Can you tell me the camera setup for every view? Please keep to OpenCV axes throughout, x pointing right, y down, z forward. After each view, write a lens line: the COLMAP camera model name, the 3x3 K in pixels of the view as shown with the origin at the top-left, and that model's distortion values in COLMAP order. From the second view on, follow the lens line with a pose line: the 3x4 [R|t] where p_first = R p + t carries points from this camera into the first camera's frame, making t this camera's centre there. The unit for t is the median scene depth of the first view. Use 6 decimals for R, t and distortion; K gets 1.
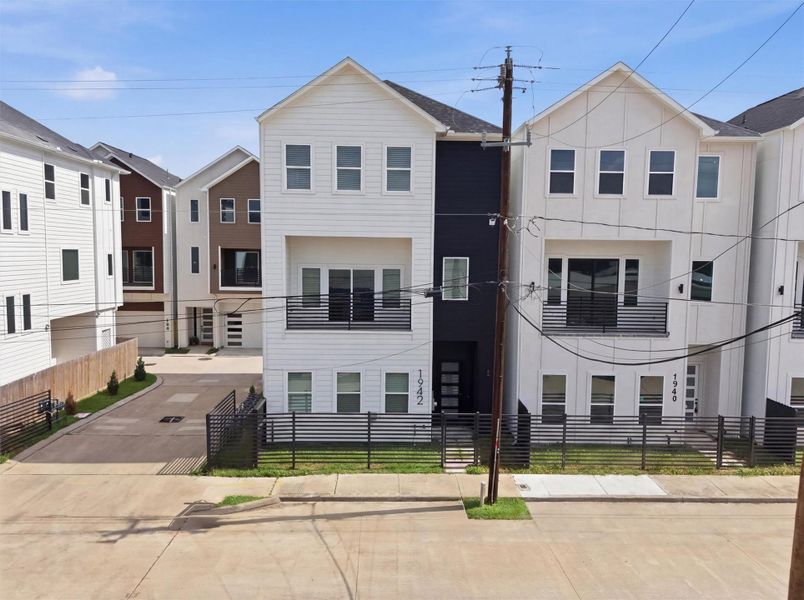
lens RADIAL K [[608.6, 0, 399.3], [0, 608.6, 300.4], [0, 0, 1]] dist [0.082766, -0.001481]
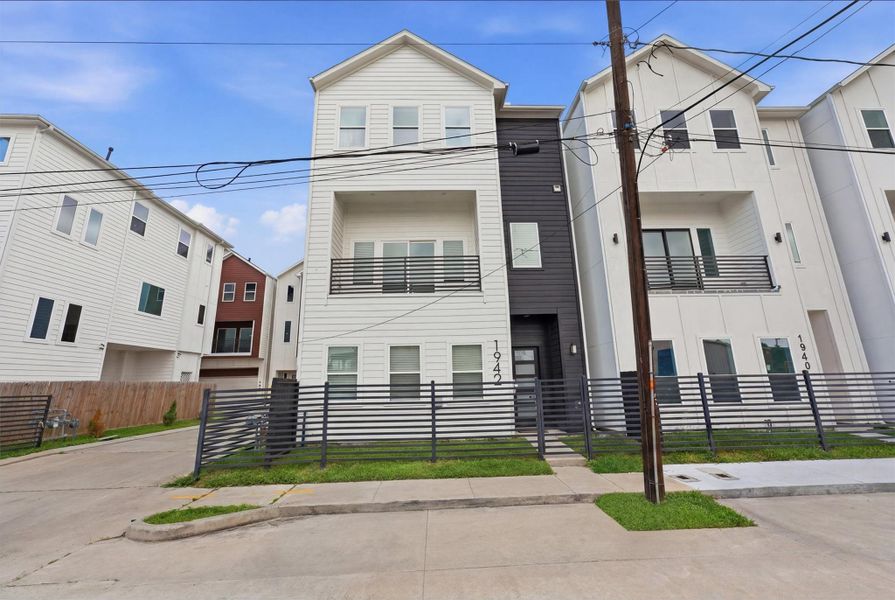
lens RADIAL K [[363.5, 0, 449.9], [0, 363.5, 301.3], [0, 0, 1]] dist [0.001040, 0.000695]
pose [[0.999230, -0.032706, 0.021685, -0.033157], [0.037702, 0.953391, -0.299374, 0.204385], [-0.010883, 0.299961, 0.953889, 0.519726]]
